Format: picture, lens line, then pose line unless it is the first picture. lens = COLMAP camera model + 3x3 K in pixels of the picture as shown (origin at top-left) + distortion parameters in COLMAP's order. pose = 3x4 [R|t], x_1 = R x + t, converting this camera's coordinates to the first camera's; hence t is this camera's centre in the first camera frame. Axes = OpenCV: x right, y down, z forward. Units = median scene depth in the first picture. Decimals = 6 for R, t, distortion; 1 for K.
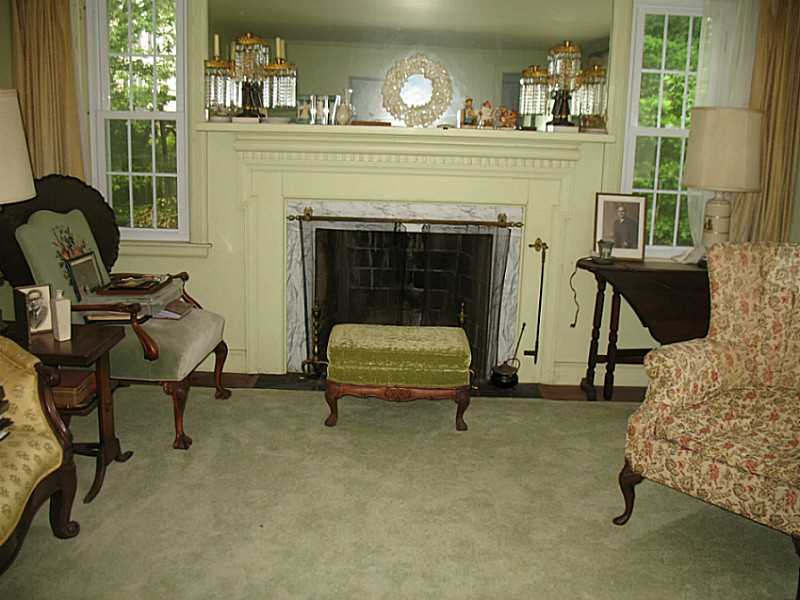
lens RADIAL K [[833.5, 0, 400.3], [0, 833.5, 301.5], [0, 0, 1]] dist [-0.114585, 0.000000]
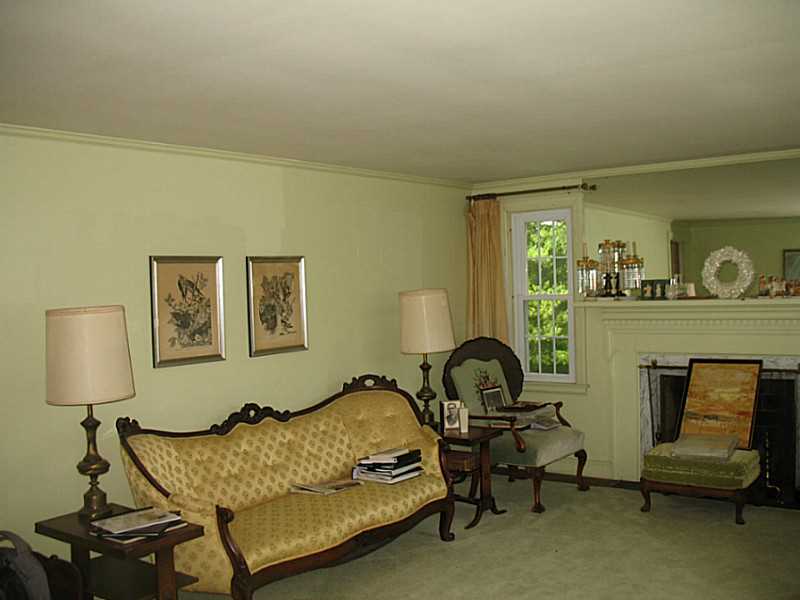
lens RADIAL K [[833.5, 0, 398.4], [0, 833.5, 300.6], [0, 0, 1]] dist [-0.114585, 0.000000]
pose [[0.807259, -0.042150, -0.588690, 0.413199], [-0.076876, 0.981439, -0.175690, 0.074556], [0.585169, 0.187084, 0.789036, -0.404714]]
